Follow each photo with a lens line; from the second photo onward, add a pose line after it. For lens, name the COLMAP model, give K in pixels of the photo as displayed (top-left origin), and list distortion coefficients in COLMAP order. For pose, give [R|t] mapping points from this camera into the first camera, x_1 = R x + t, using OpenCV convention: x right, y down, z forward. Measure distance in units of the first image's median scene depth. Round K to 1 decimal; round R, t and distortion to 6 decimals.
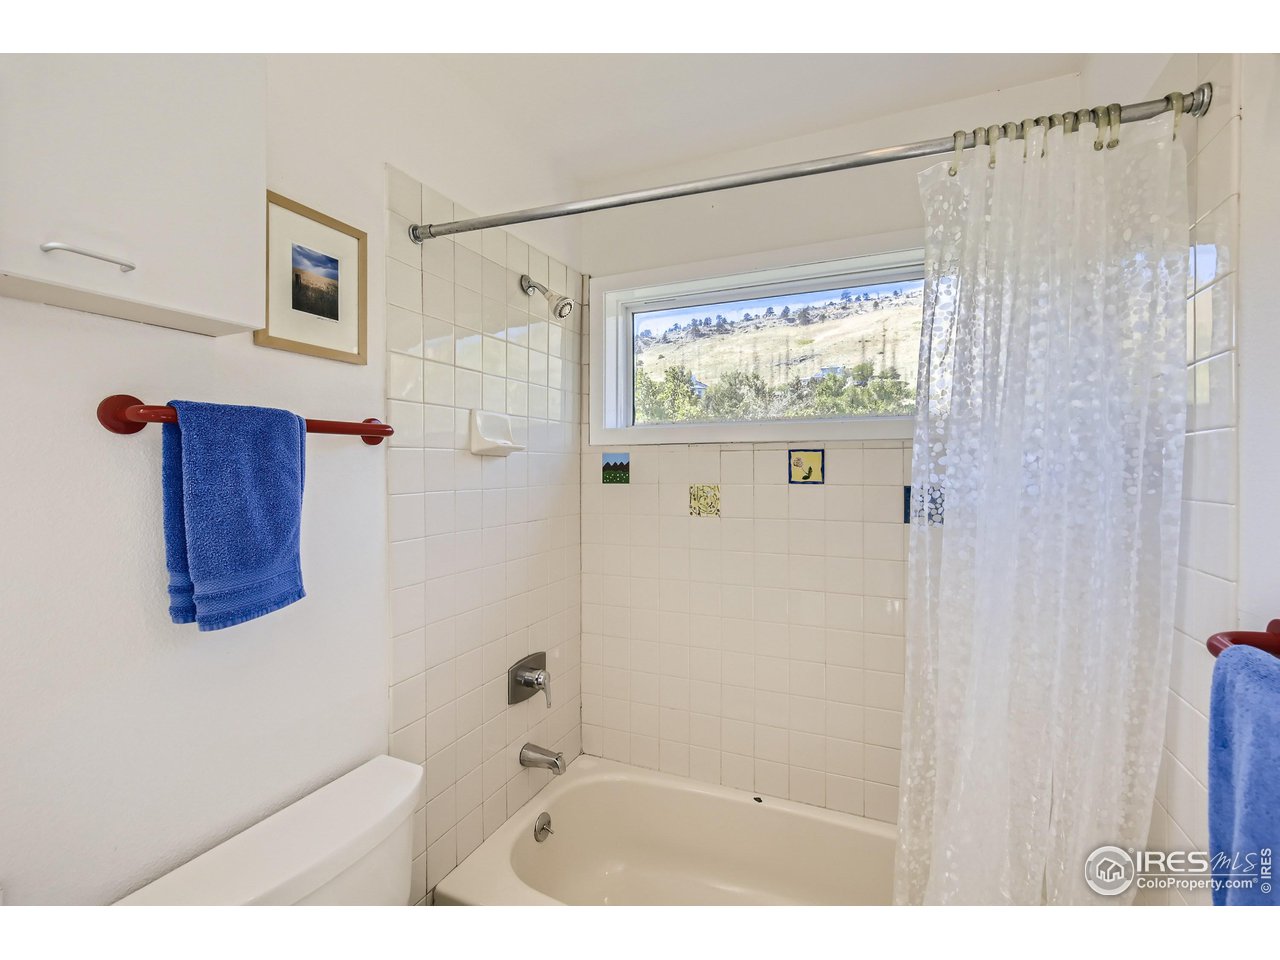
lens RADIAL K [[586.7, 0, 633.6], [0, 586.7, 473.6], [0, 0, 1]] dist [-0.004436, 0.005047]
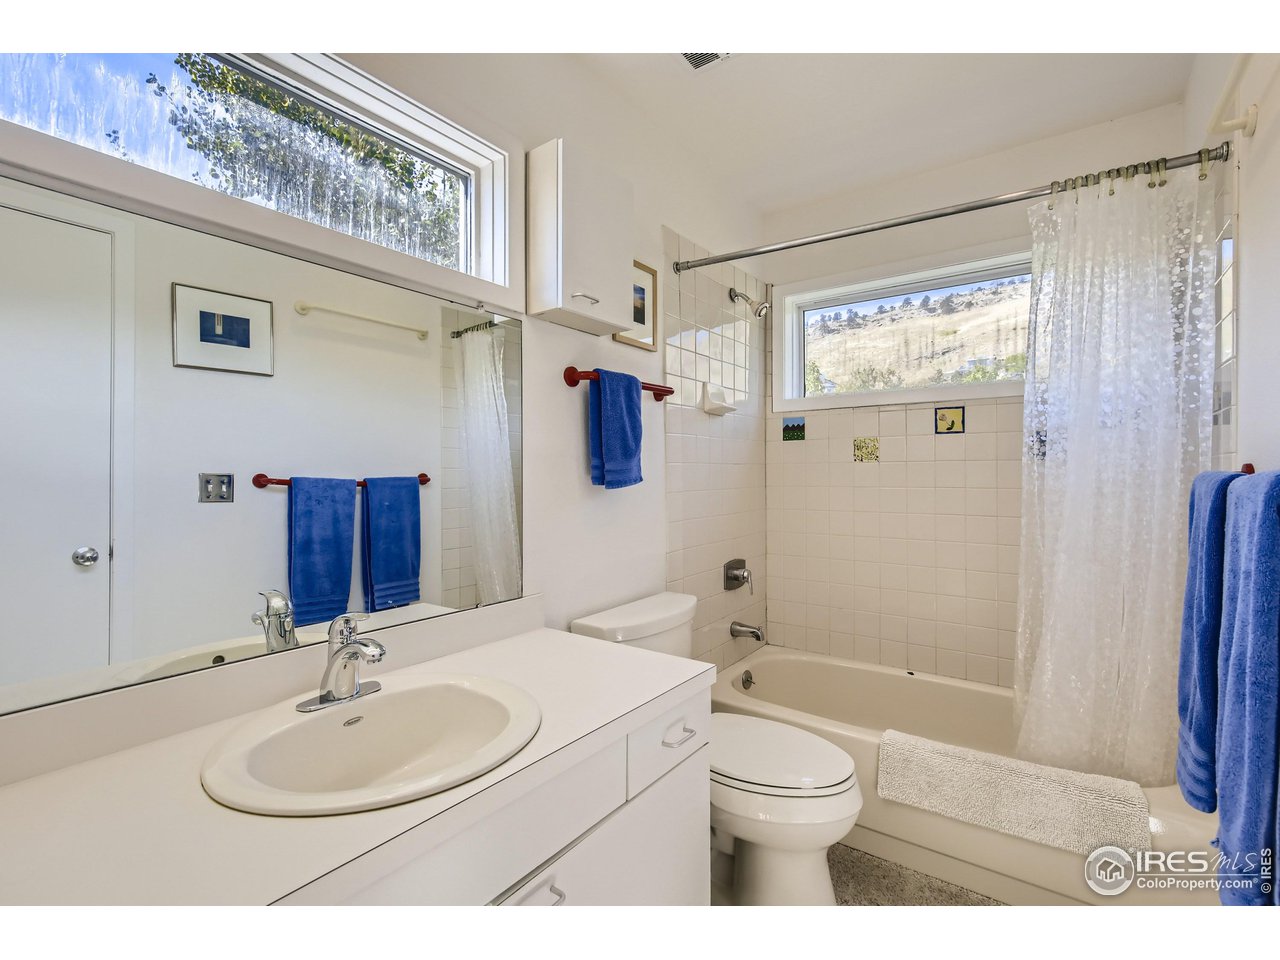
lens RADIAL K [[586.7, 0, 640.6], [0, 586.7, 475.1], [0, 0, 1]] dist [-0.004436, 0.005047]
pose [[0.980149, -0.003058, -0.198239, -0.215155], [0.002788, 0.999995, -0.001641, 0.194554], [0.198243, 0.001056, 0.980152, -0.736217]]
